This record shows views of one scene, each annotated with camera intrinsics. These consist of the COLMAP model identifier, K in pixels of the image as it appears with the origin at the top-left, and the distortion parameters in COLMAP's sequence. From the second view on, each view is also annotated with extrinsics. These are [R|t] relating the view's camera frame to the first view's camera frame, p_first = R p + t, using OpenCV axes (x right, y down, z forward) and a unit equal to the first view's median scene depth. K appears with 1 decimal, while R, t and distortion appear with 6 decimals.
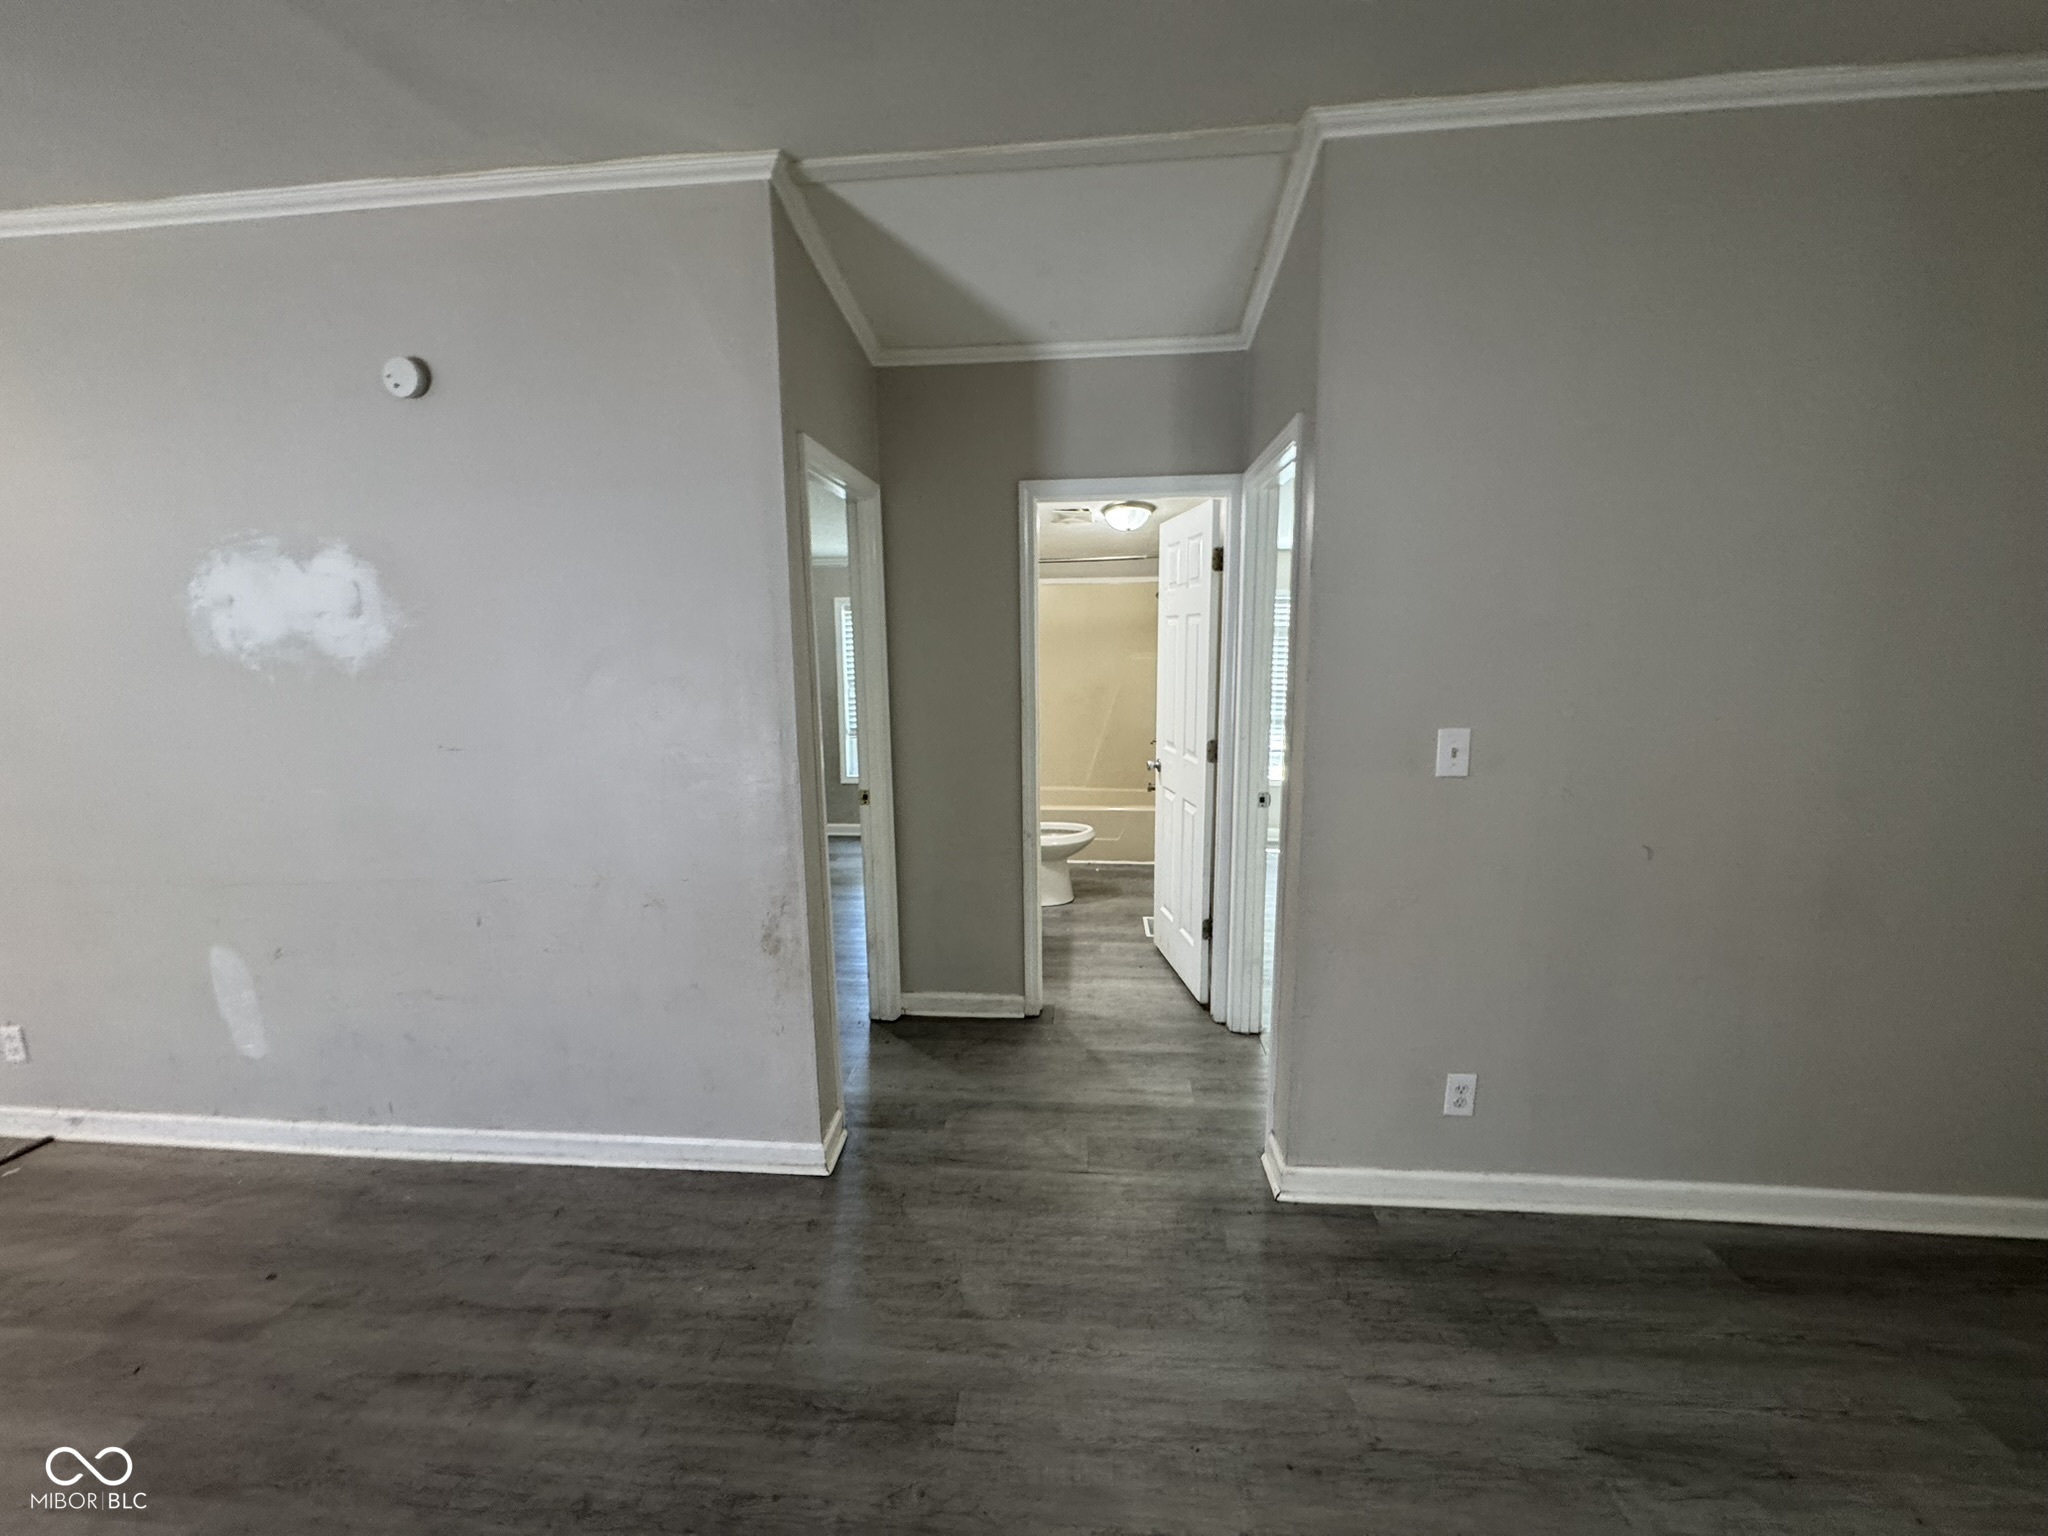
lens RADIAL K [[820.7, 0, 1023.3], [0, 820.7, 768.3], [0, 0, 1]] dist [-0.003006, 0.000281]
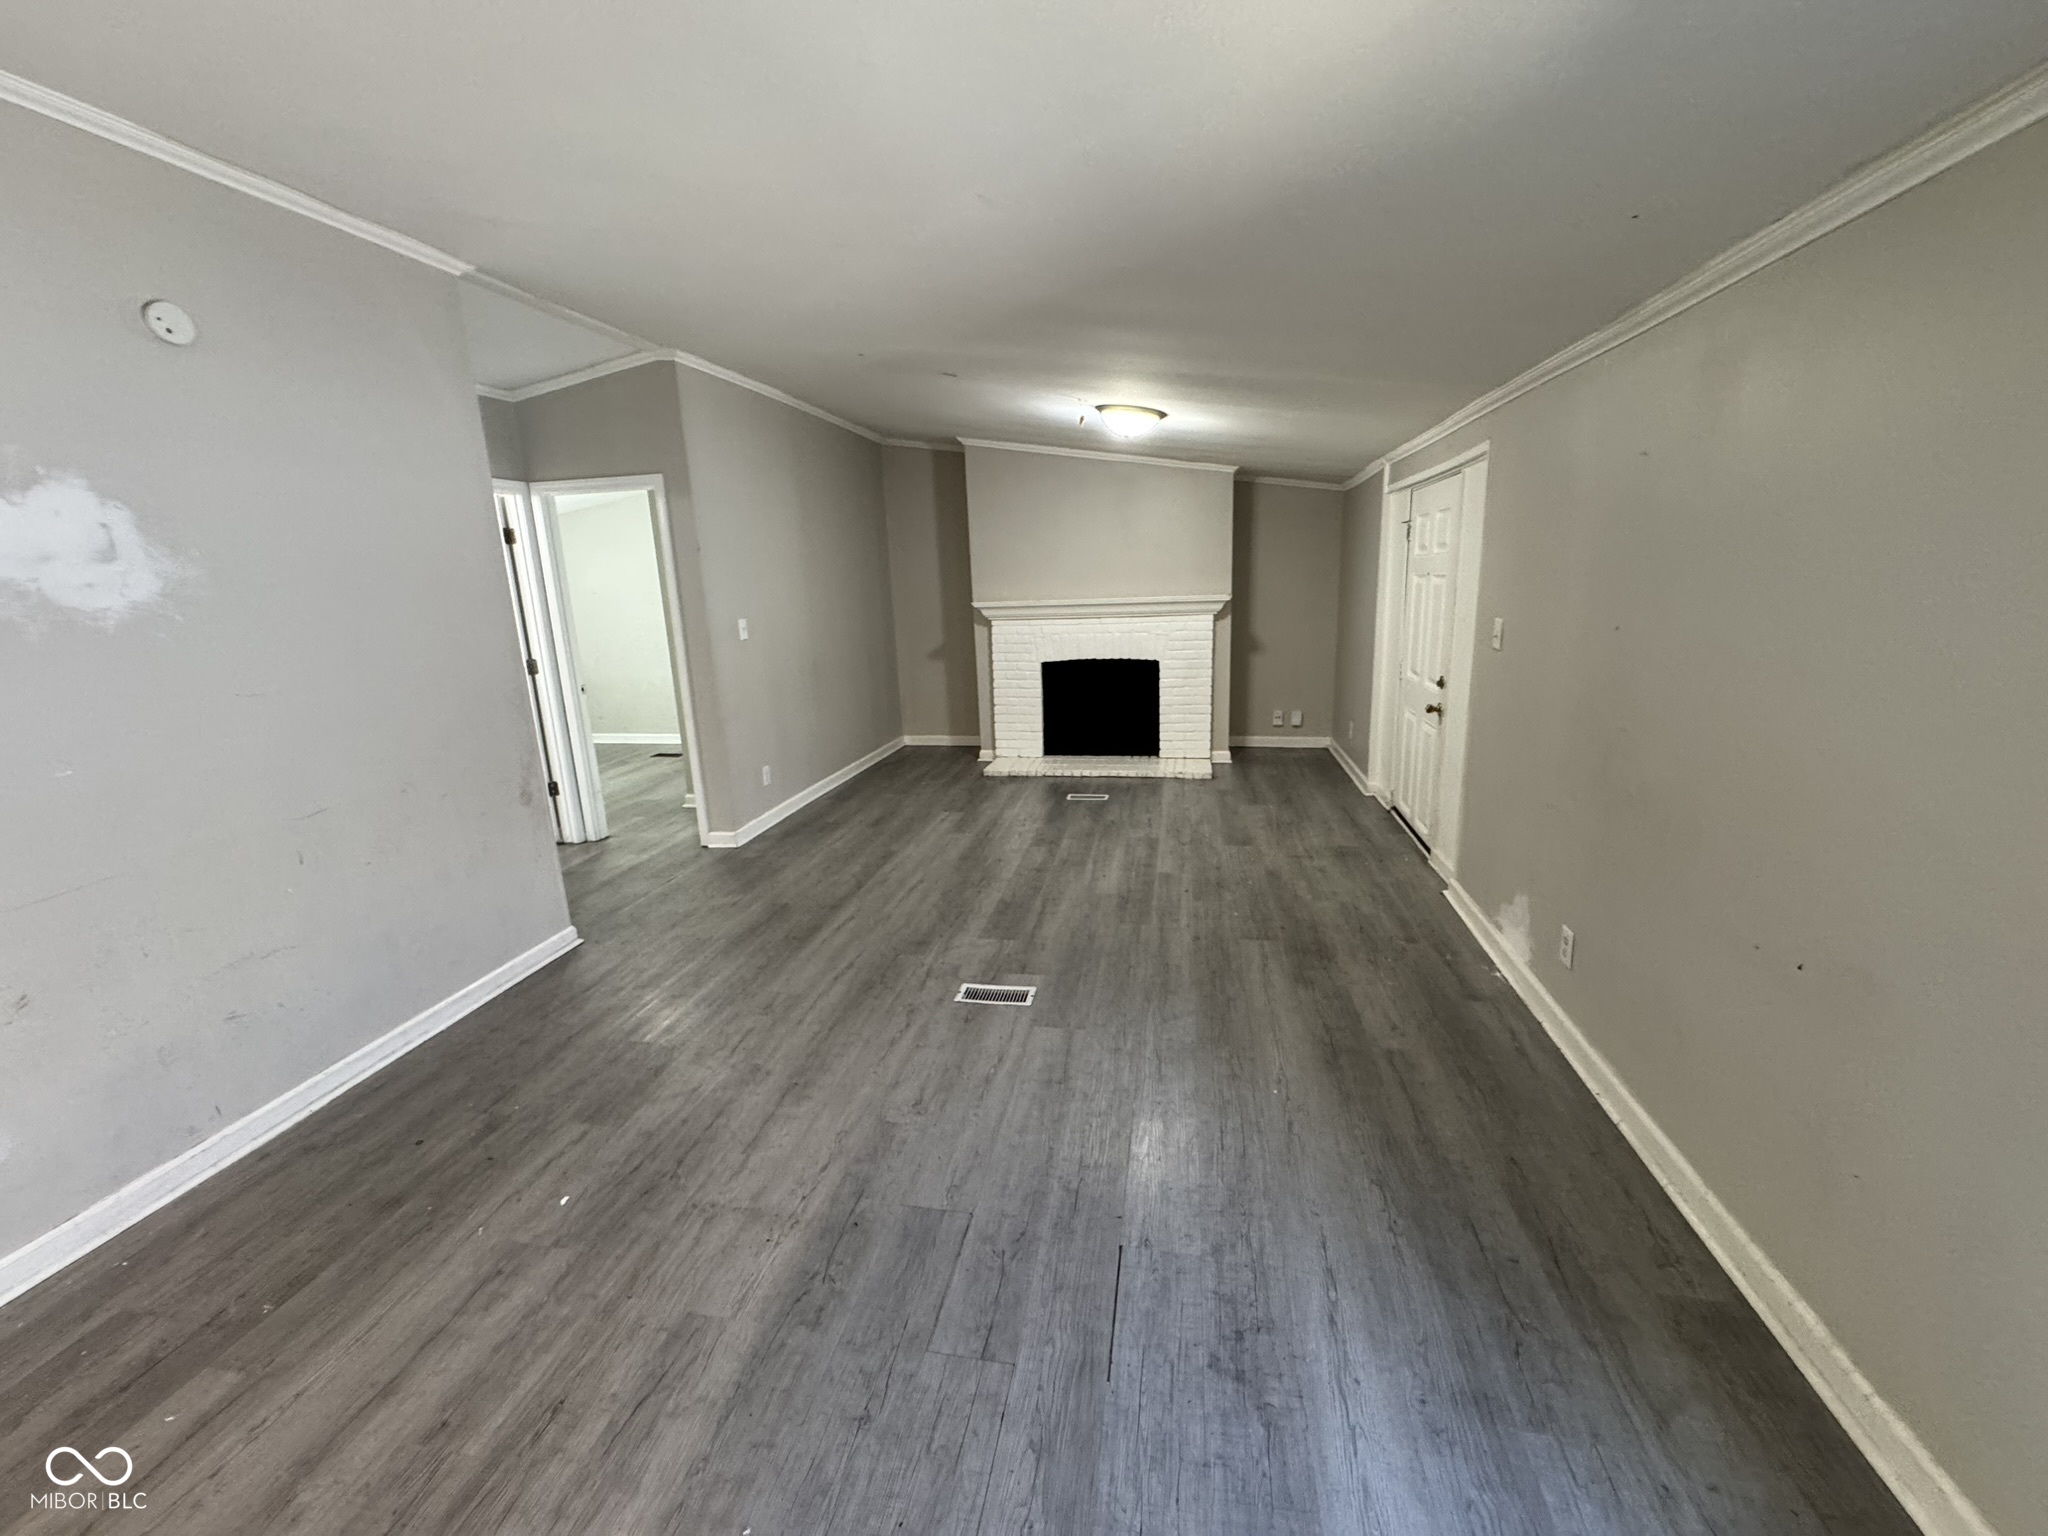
lens RADIAL K [[820.7, 0, 1027.7], [0, 820.7, 767.4], [0, 0, 1]] dist [-0.003006, 0.000281]
pose [[0.099800, -0.220202, 0.970336, -1.637881], [0.195950, 0.960456, 0.197807, 0.051665], [-0.975522, 0.170396, 0.139002, -0.071446]]
